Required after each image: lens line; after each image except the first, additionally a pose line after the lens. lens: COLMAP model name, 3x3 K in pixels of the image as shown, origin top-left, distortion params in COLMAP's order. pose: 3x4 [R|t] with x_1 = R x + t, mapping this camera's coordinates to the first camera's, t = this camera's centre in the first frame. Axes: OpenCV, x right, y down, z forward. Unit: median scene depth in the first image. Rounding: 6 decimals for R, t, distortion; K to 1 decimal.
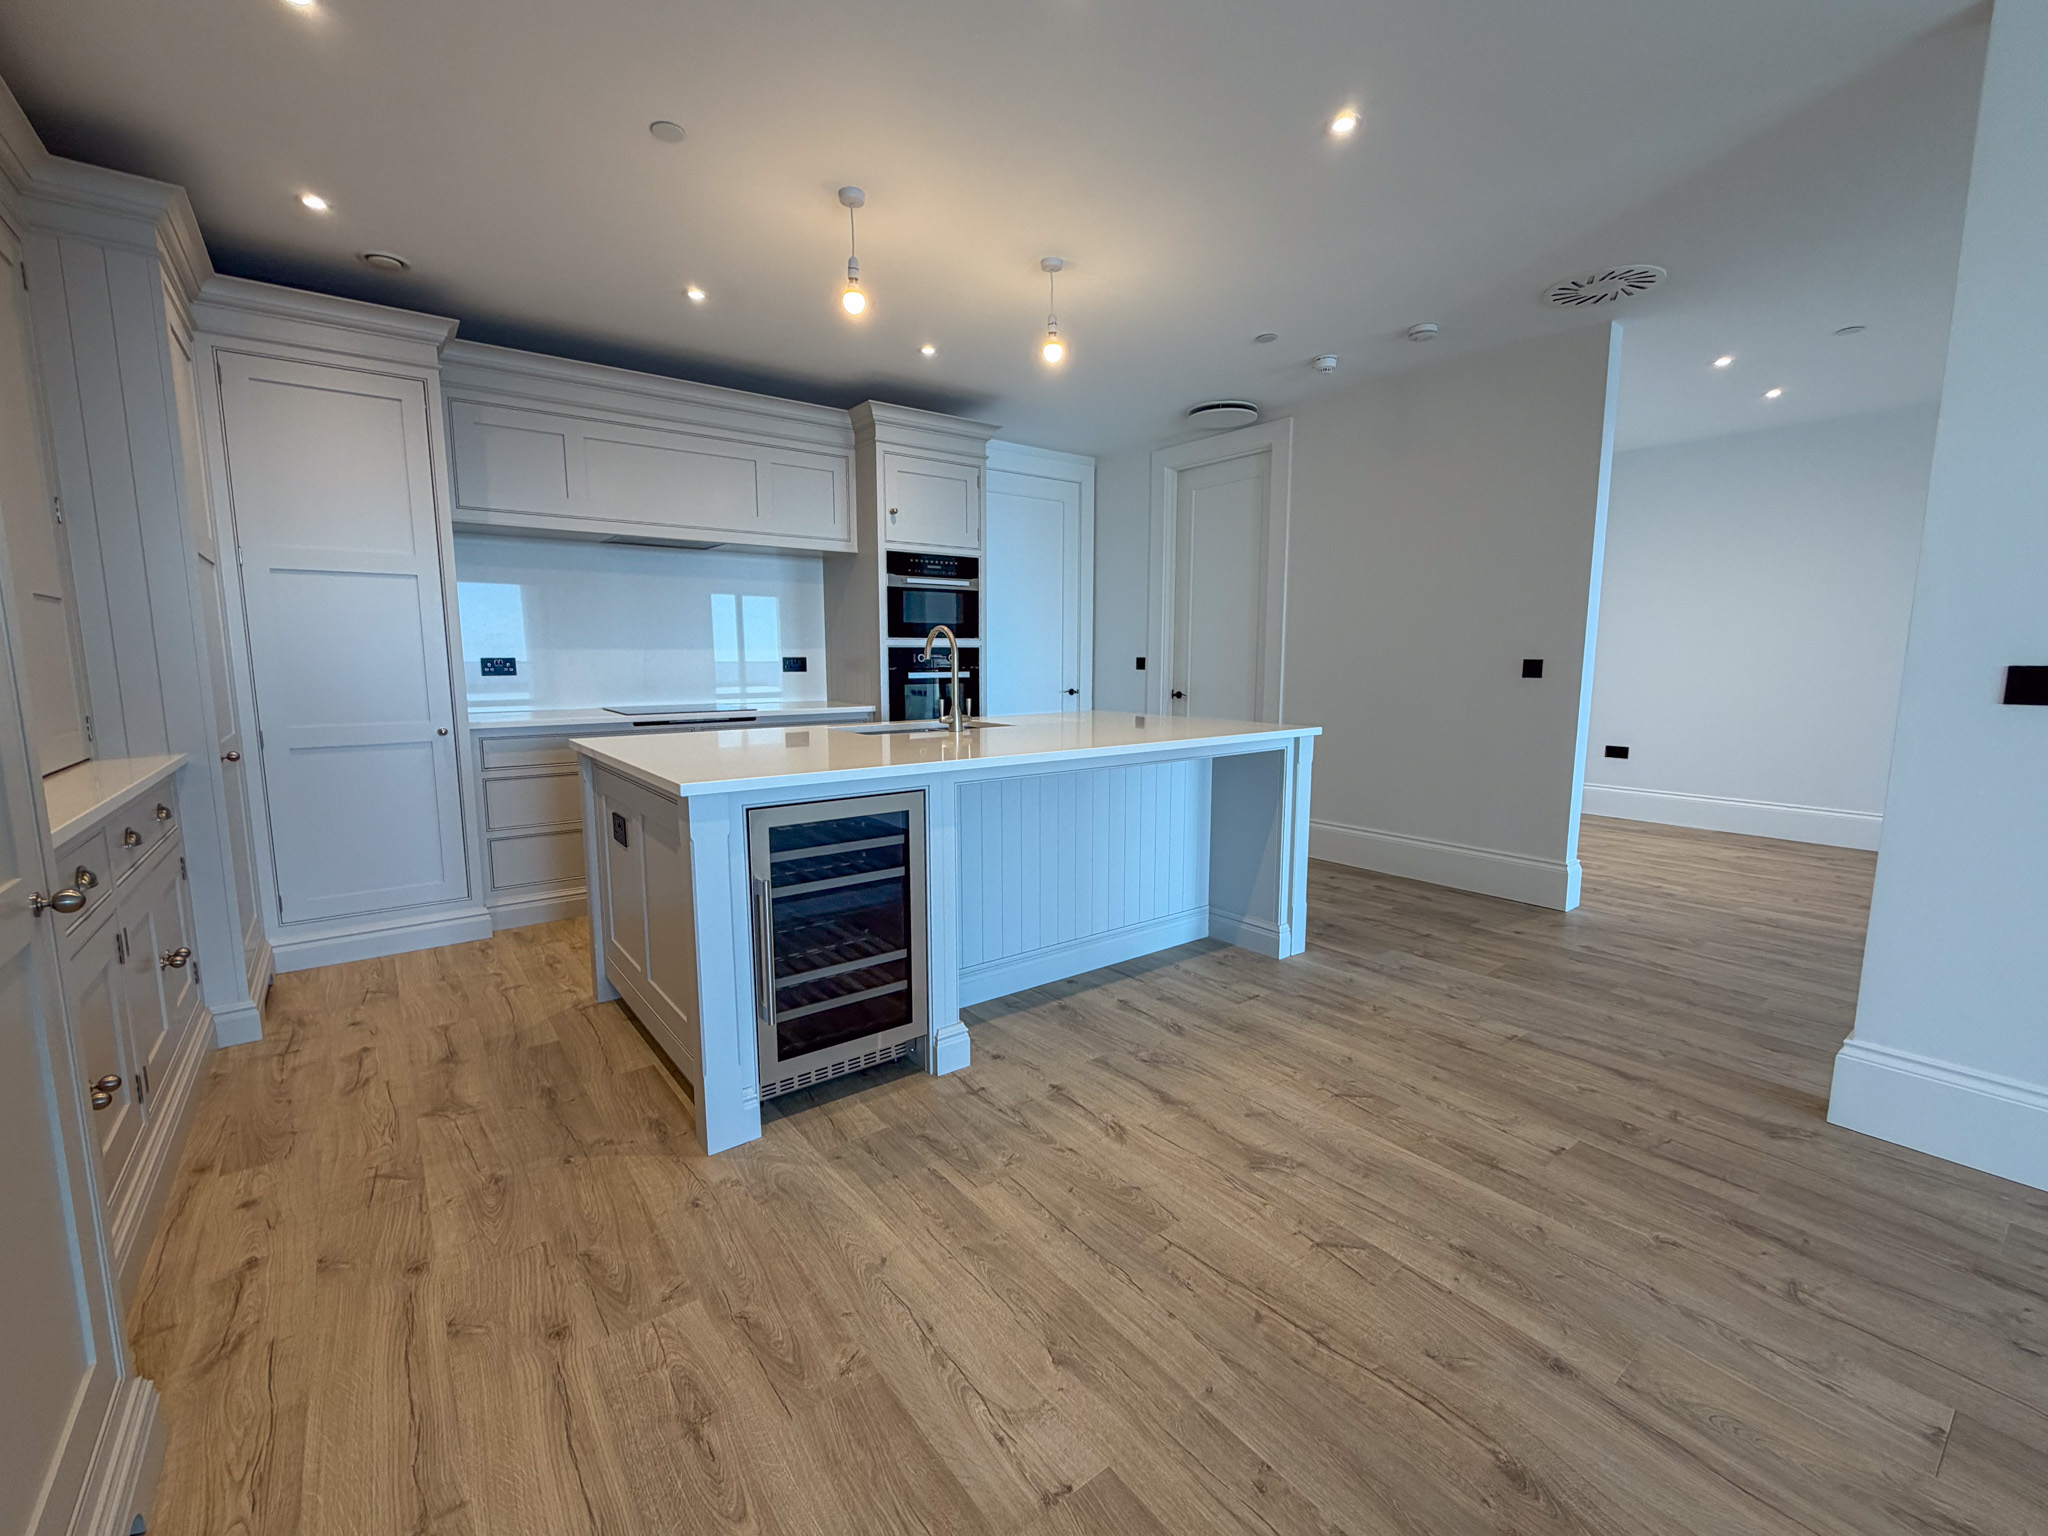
lens RADIAL K [[877.1, 0, 1017.0], [0, 877.1, 762.1], [0, 0, 1]] dist [0.001667, -0.000444]
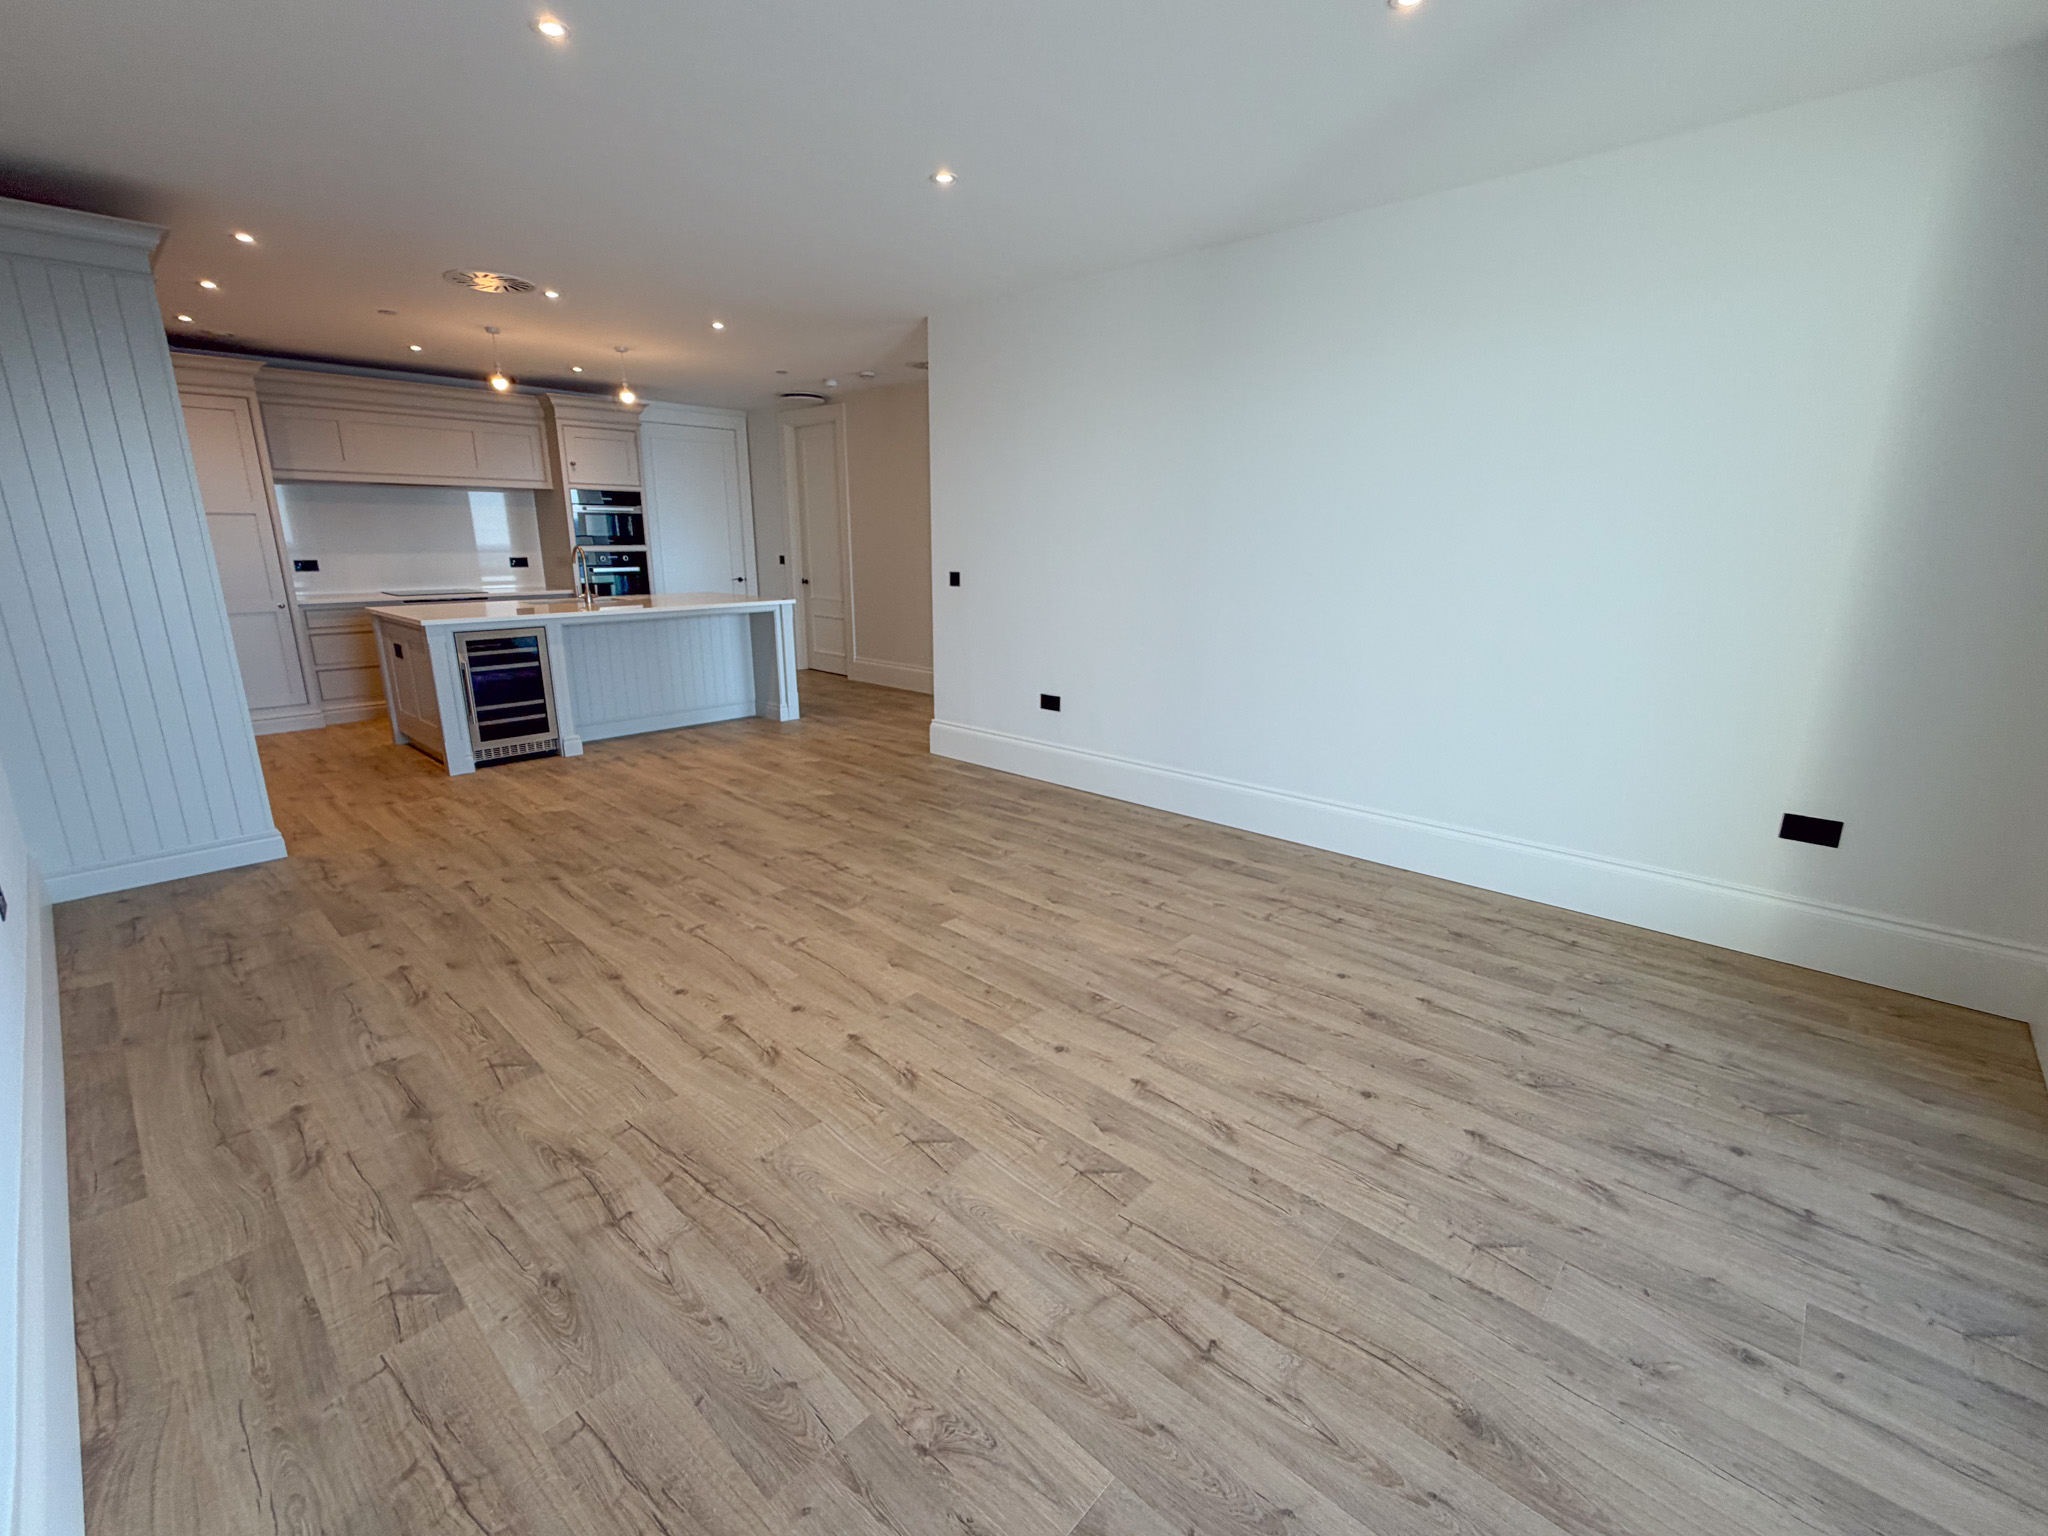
lens RADIAL K [[905.5, 0, 1024.0], [0, 905.5, 768.0], [0, 0, 1]] dist [-0.000854, -0.000567]
pose [[0.985710, -0.037790, 0.164155, 0.673690], [0.016371, 0.991389, 0.129923, 0.103516], [-0.167651, -0.125379, 0.977841, -1.437779]]
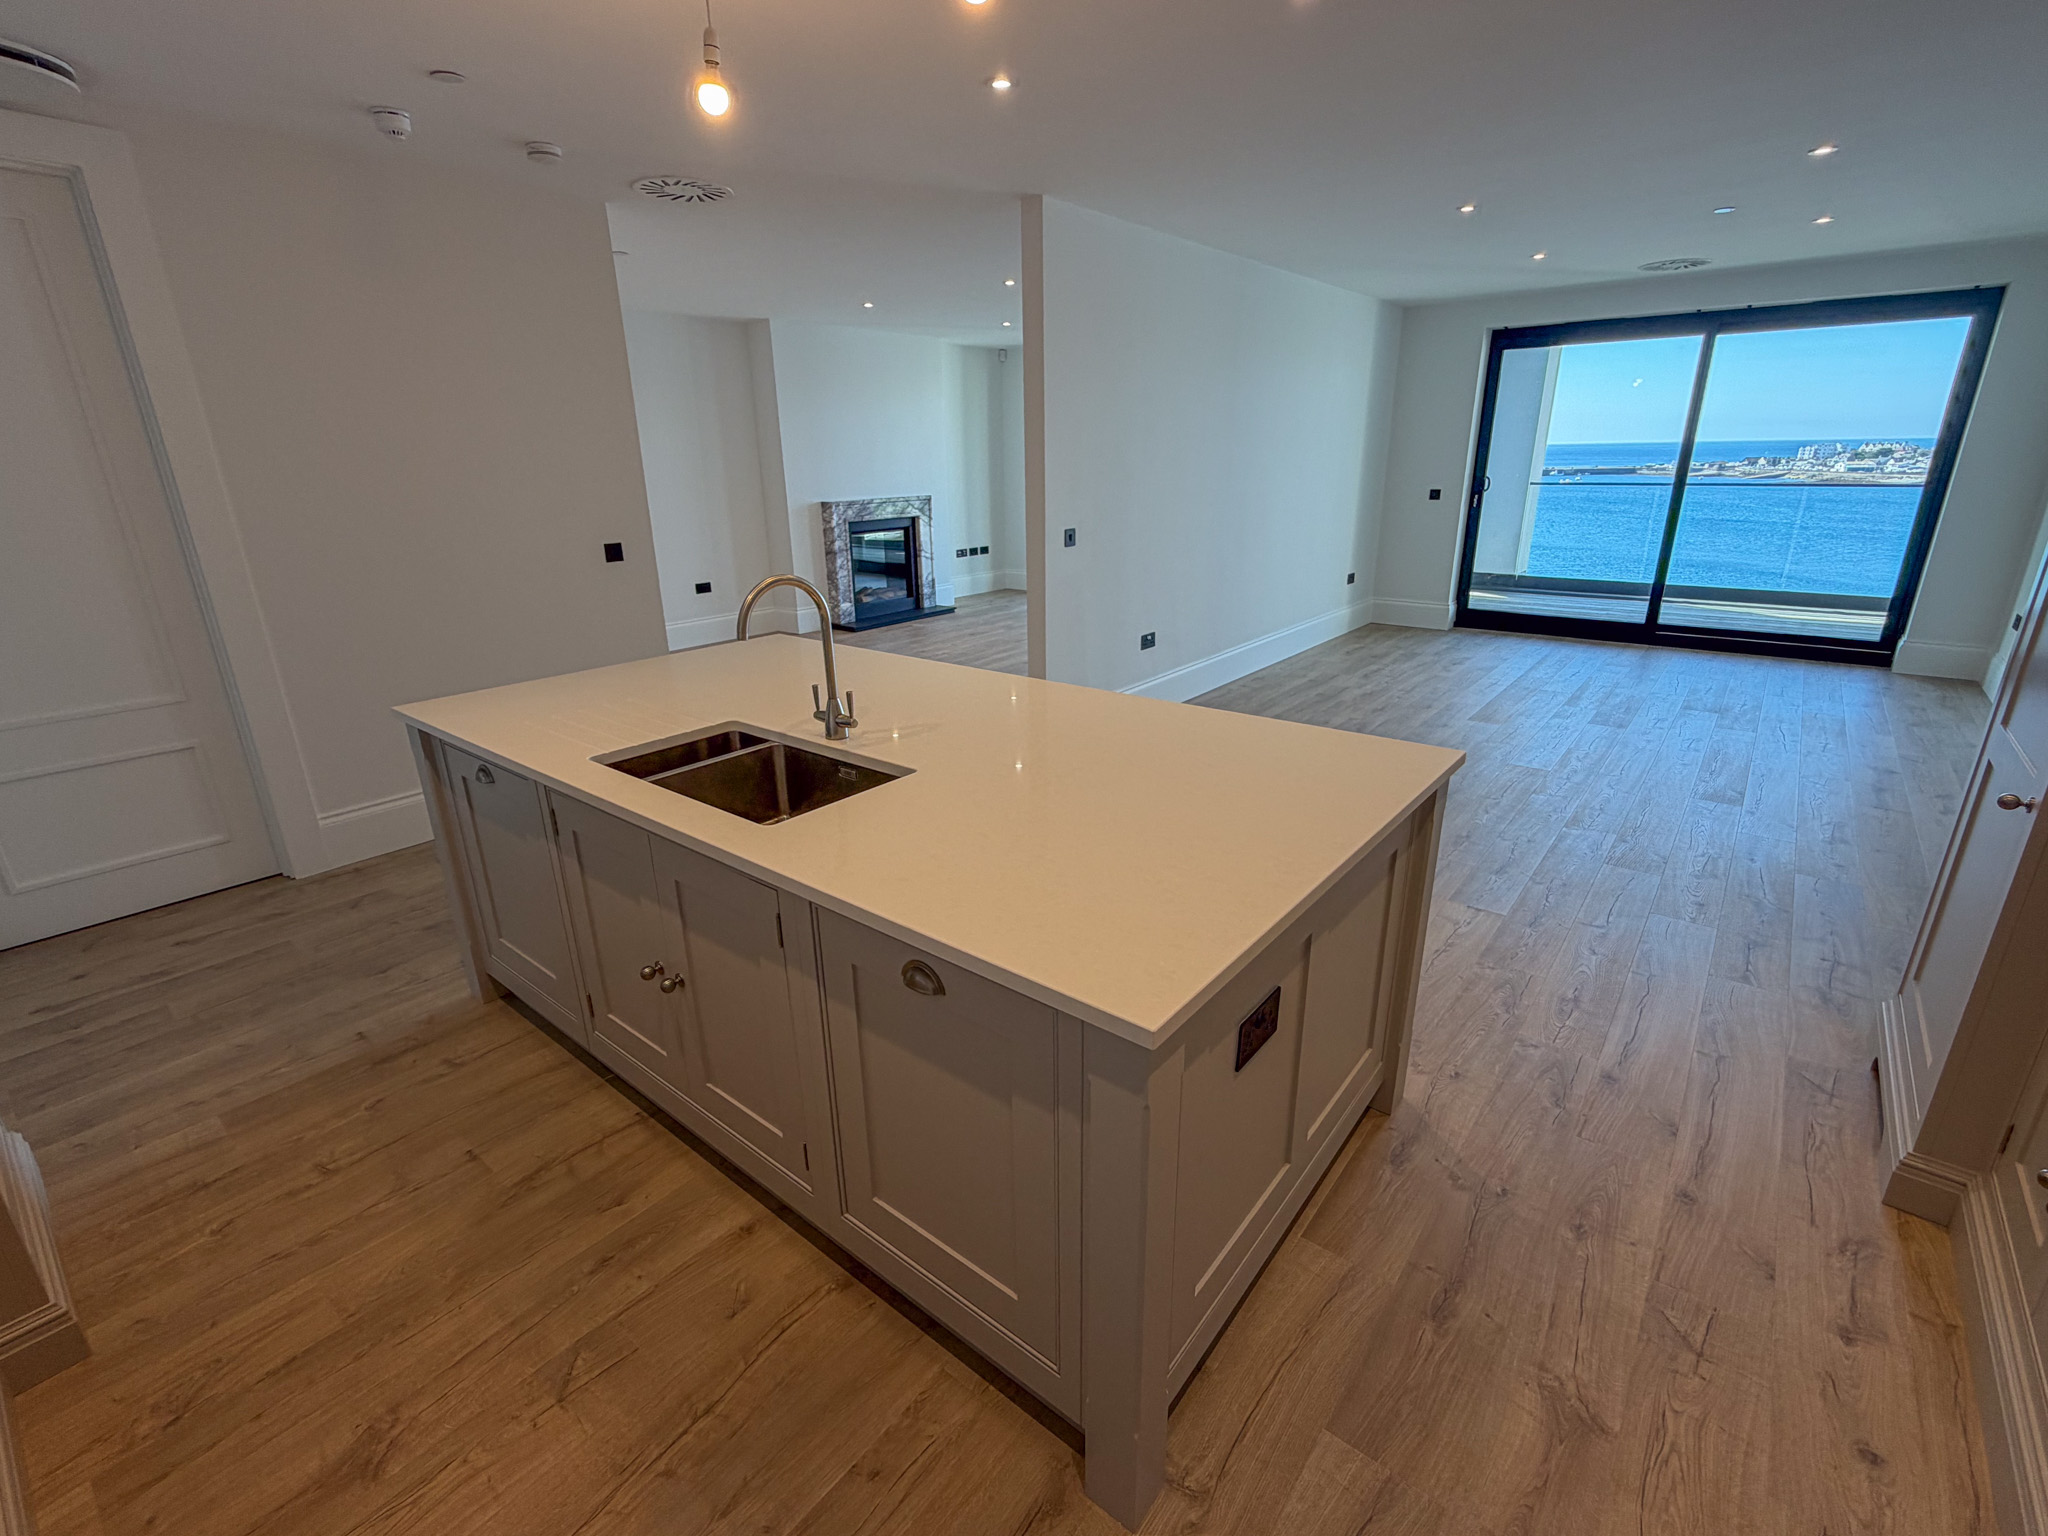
lens RADIAL K [[905.5, 0, 1024.0], [0, 905.5, 768.0], [0, 0, 1]] dist [-0.000854, -0.000567]
pose [[-0.235182, -0.321715, 0.917164, -0.265412], [0.138609, 0.922885, 0.359264, -0.194857], [-0.962017, 0.211620, -0.172453, 0.412387]]
